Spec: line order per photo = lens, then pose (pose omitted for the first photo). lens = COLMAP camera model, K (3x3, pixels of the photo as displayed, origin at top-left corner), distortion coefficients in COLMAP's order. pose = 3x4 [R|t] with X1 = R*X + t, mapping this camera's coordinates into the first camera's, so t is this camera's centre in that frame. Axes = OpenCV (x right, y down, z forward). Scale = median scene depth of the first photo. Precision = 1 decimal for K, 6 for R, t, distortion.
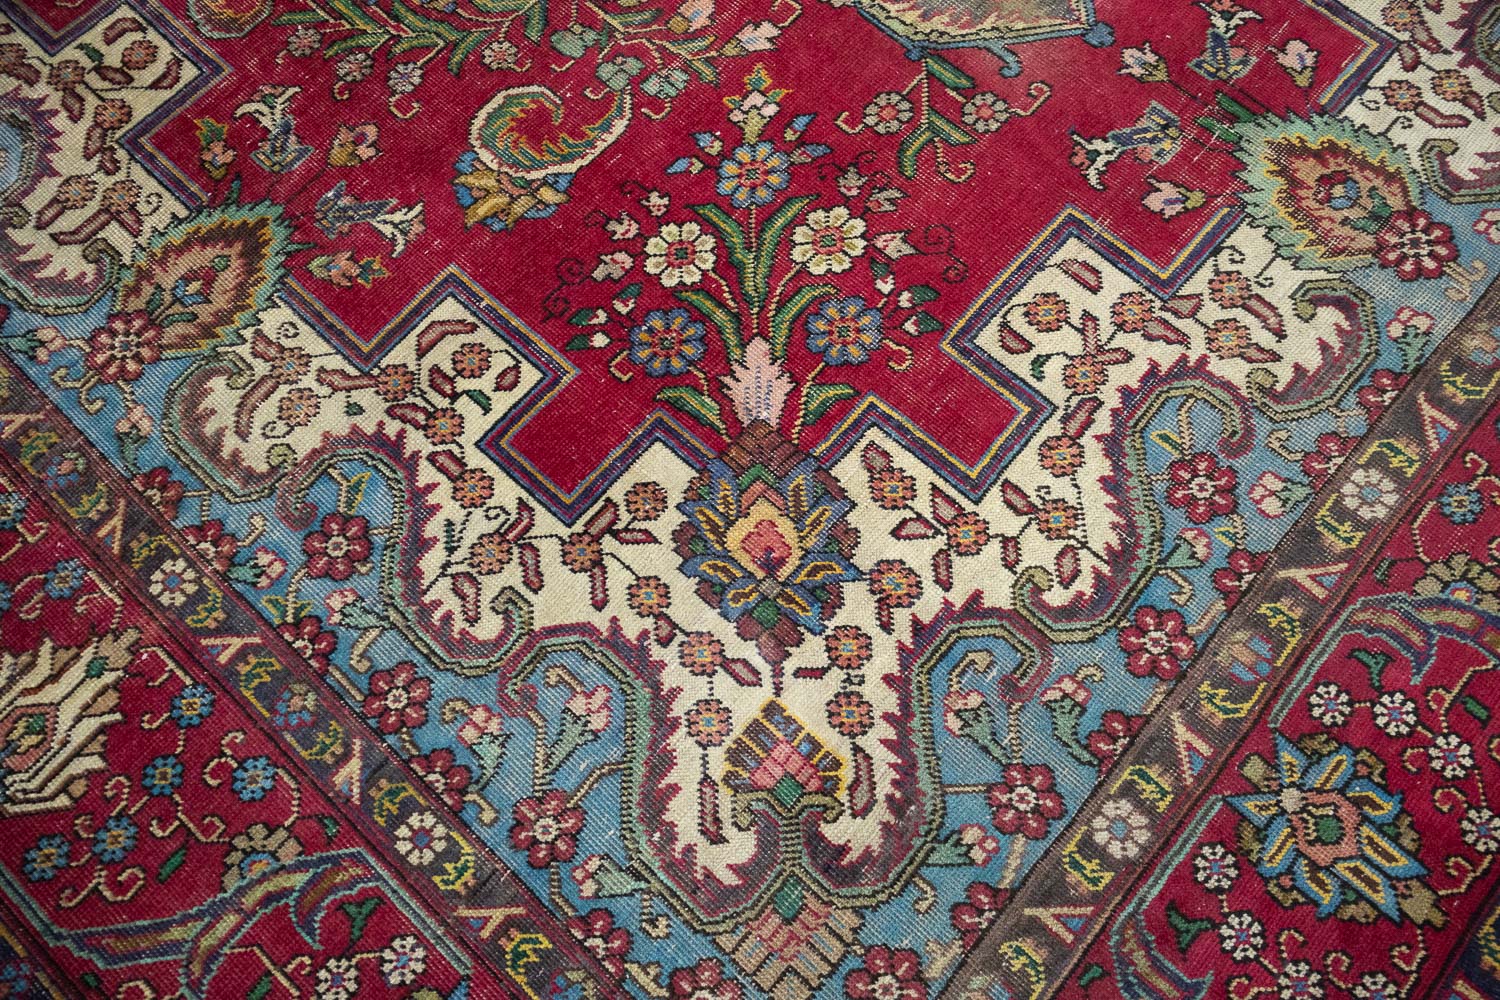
lens RADIAL K [[1246.8, 0, 753.9], [0, 1246.8, 500.6], [0, 0, 1]] dist [0.002702, -0.004655]
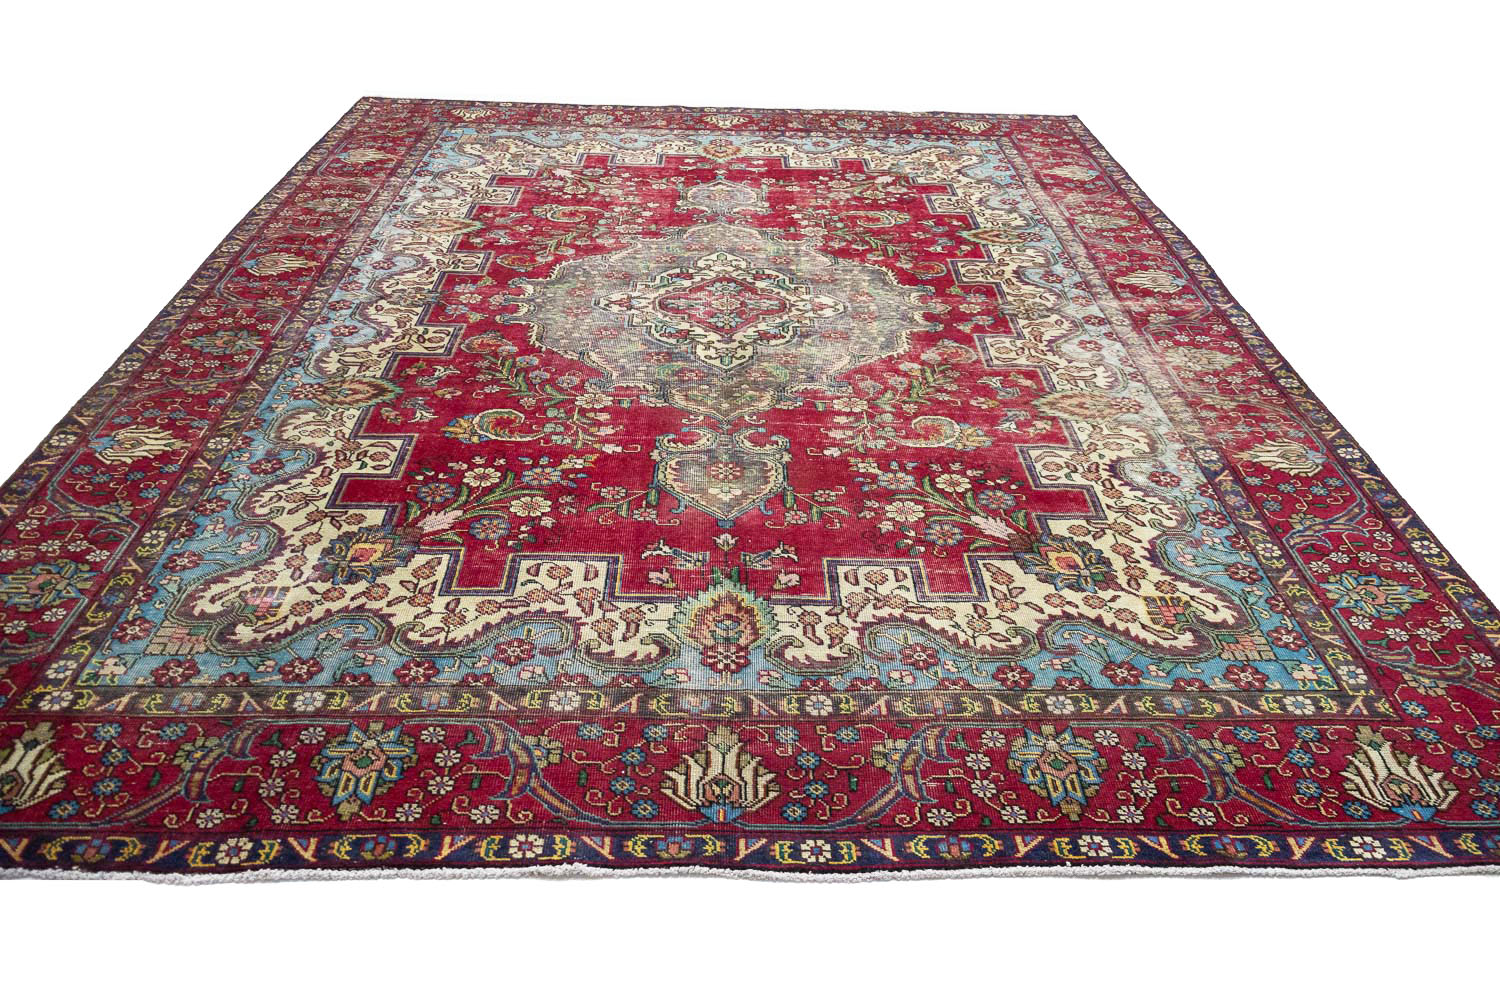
lens RADIAL K [[1254.9, 0, 733.4], [0, 1254.9, 497.2], [0, 0, 1]] dist [-0.000434, 0.001677]
pose [[0.673164, 0.439985, -0.594359, 1.609738], [-0.710244, 0.608491, -0.353967, 0.279103], [0.205922, 0.660418, 0.722111, -0.385229]]
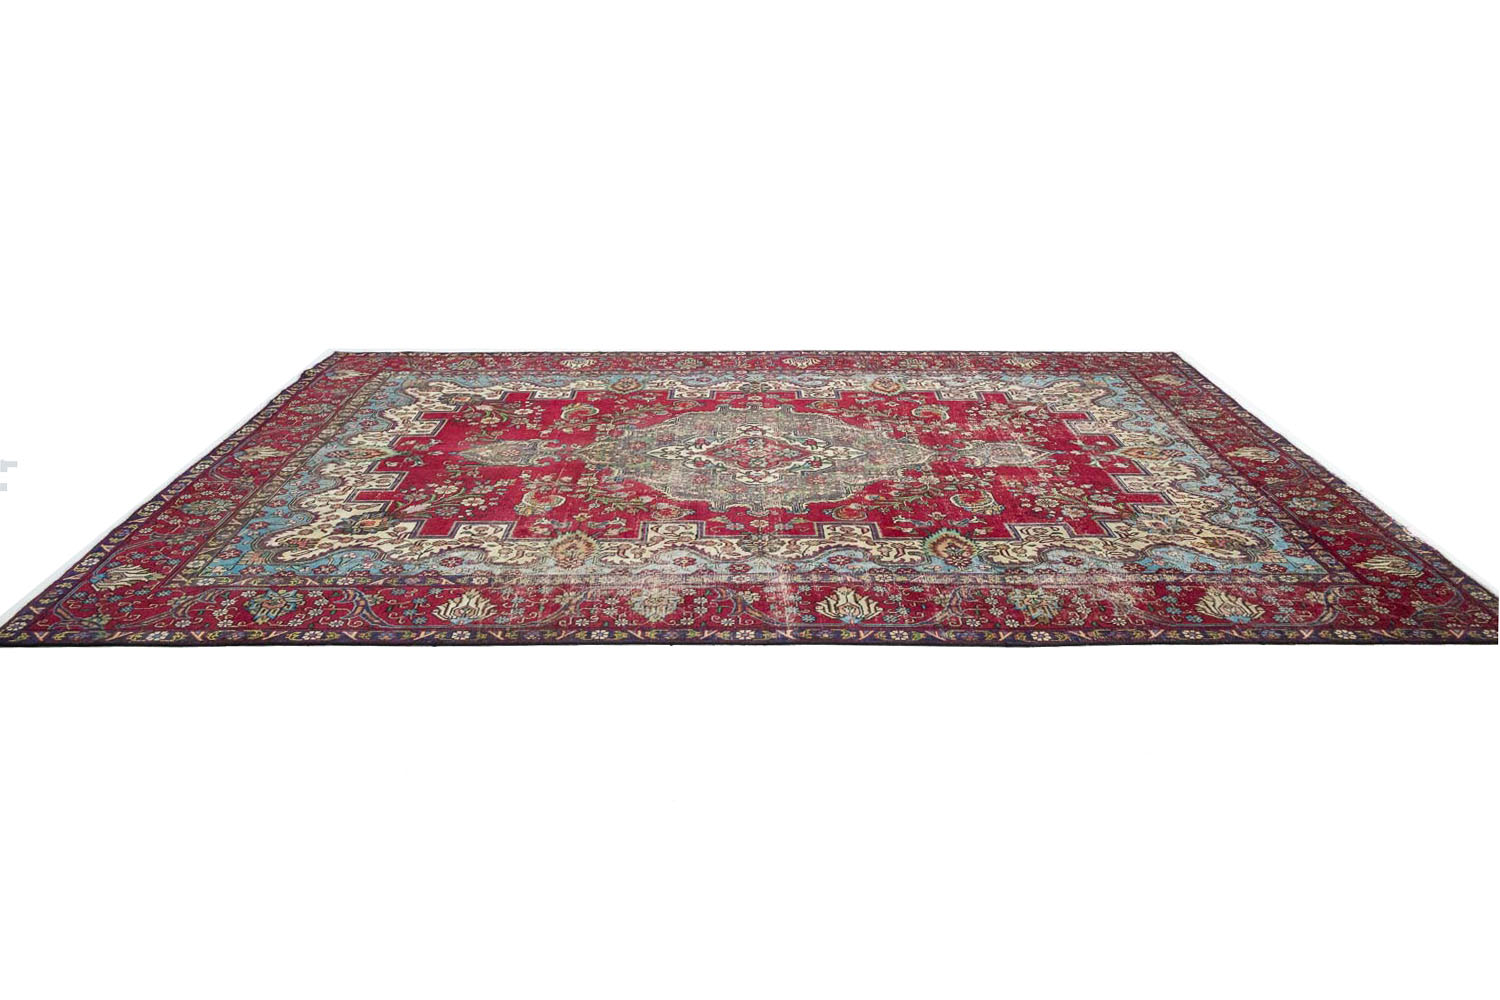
lens RADIAL K [[1244.7, 0, 718.6], [0, 1244.7, 500.1], [0, 0, 1]] dist [-0.004942, -0.001422]
pose [[-0.754313, 0.265570, -0.600404, 2.028196], [-0.607342, 0.064995, 0.791778, -3.915027], [0.249296, 0.961898, 0.112265, 1.120715]]
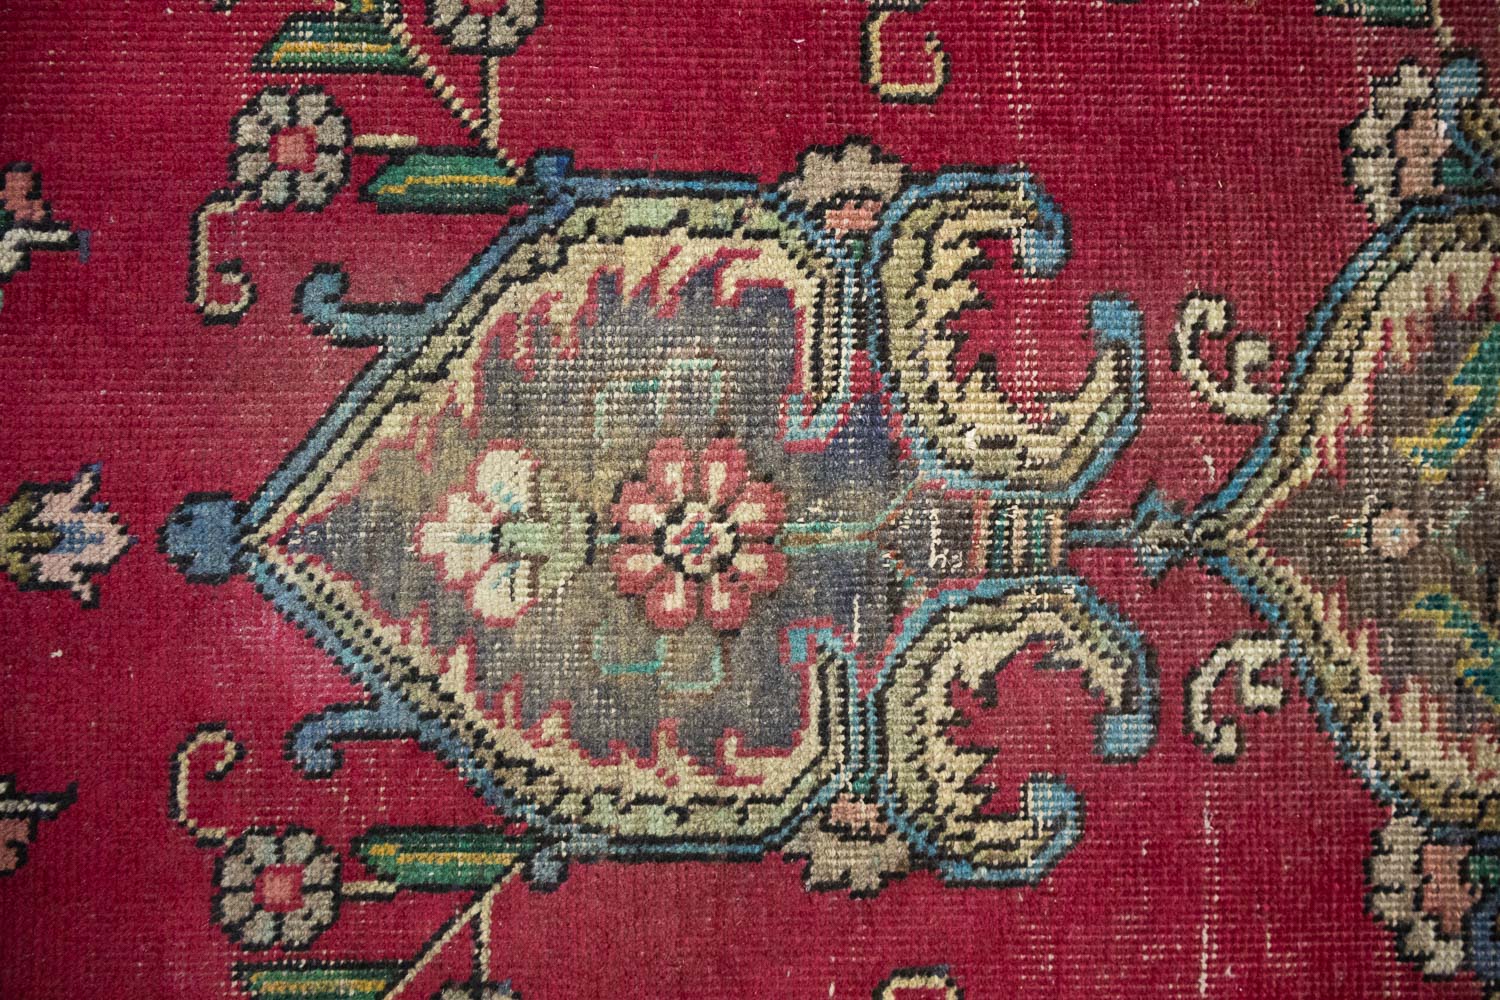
lens RADIAL K [[1254.9, 0, 733.4], [0, 1254.9, 497.2], [0, 0, 1]] dist [-0.000434, 0.001677]
pose [[-0.740589, 0.671749, -0.016761, 0.193354], [-0.631478, -0.687231, 0.359096, -0.718601], [0.229703, 0.276527, 0.933150, 0.829758]]
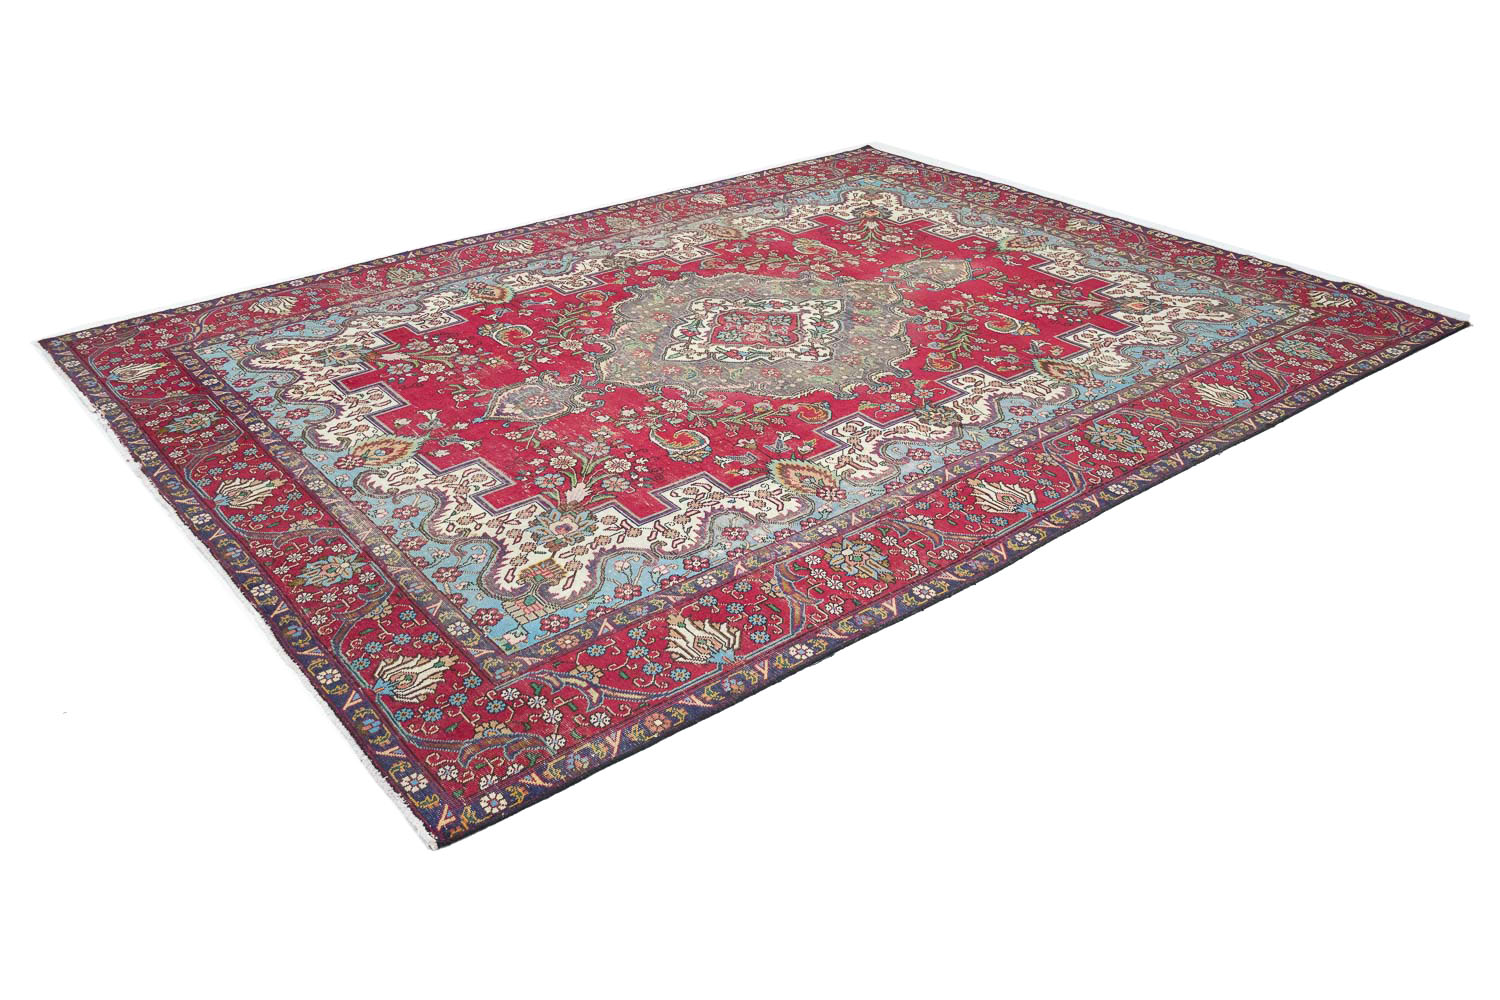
lens RADIAL K [[1226.8, 0, 750.0], [0, 1226.8, 500.0], [0, 0, 1]] dist [-0.000803, 0.002483]
pose [[0.153262, -0.480591, 0.863448, -3.690859], [0.928292, 0.369592, 0.040941, -1.000076], [-0.338800, 0.795257, 0.502773, 0.037063]]
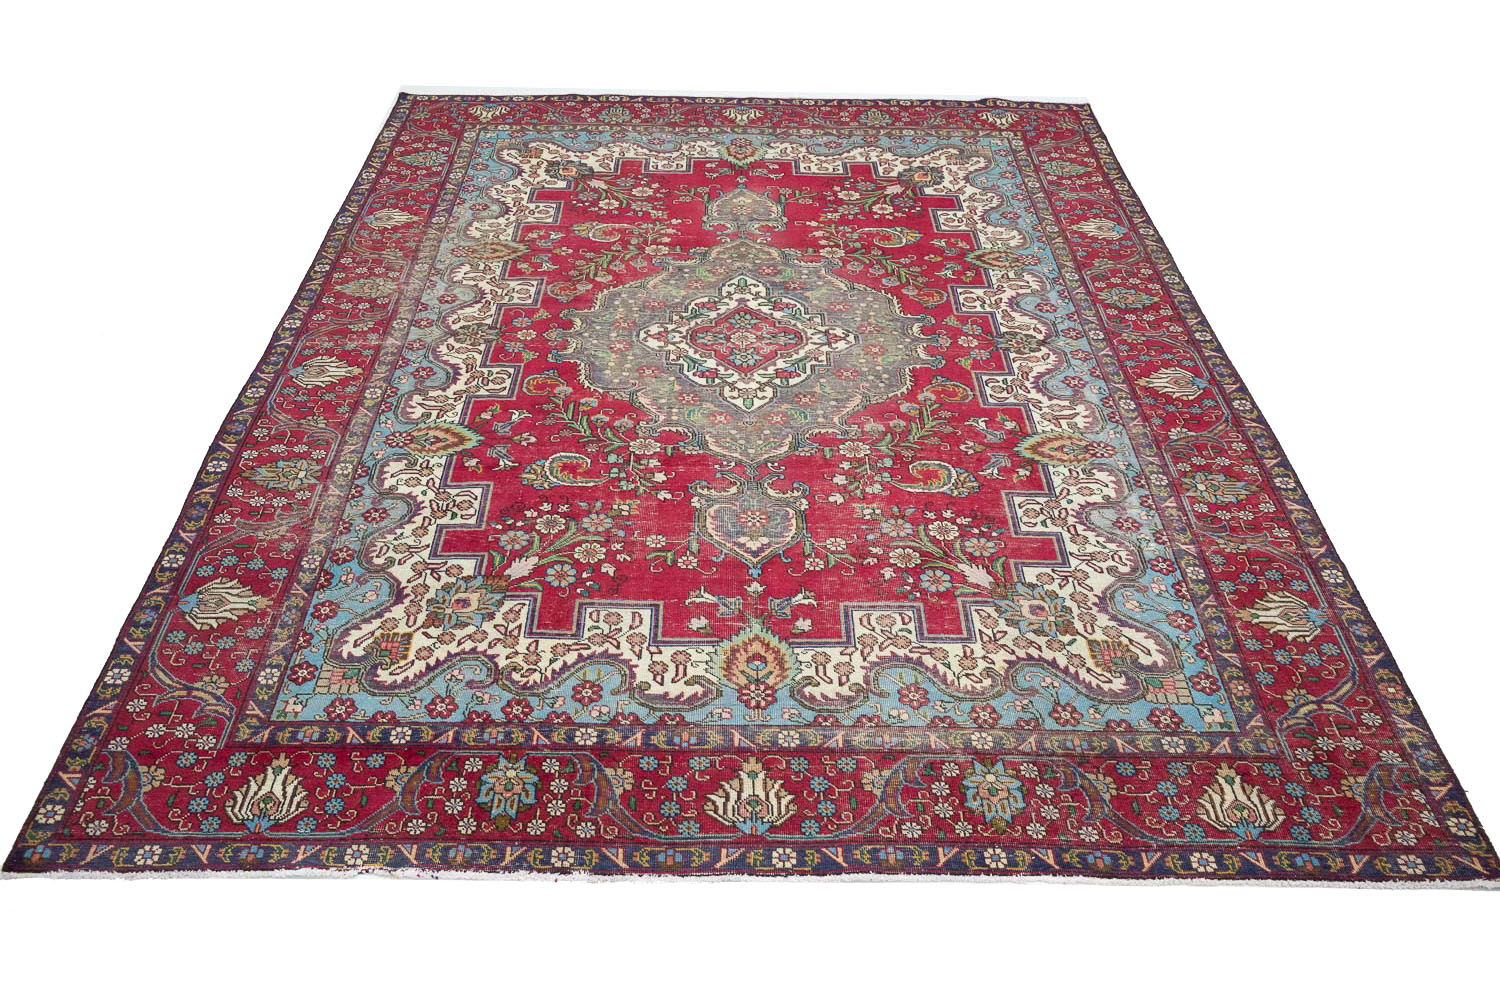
lens RADIAL K [[1254.9, 0, 733.4], [0, 1254.9, 497.2], [0, 0, 1]] dist [-0.000434, 0.001677]
pose [[-0.671614, -0.453228, 0.586106, -2.470855], [0.697889, -0.121375, 0.705847, -3.443286], [-0.248770, 0.883093, 0.397820, 0.490117]]
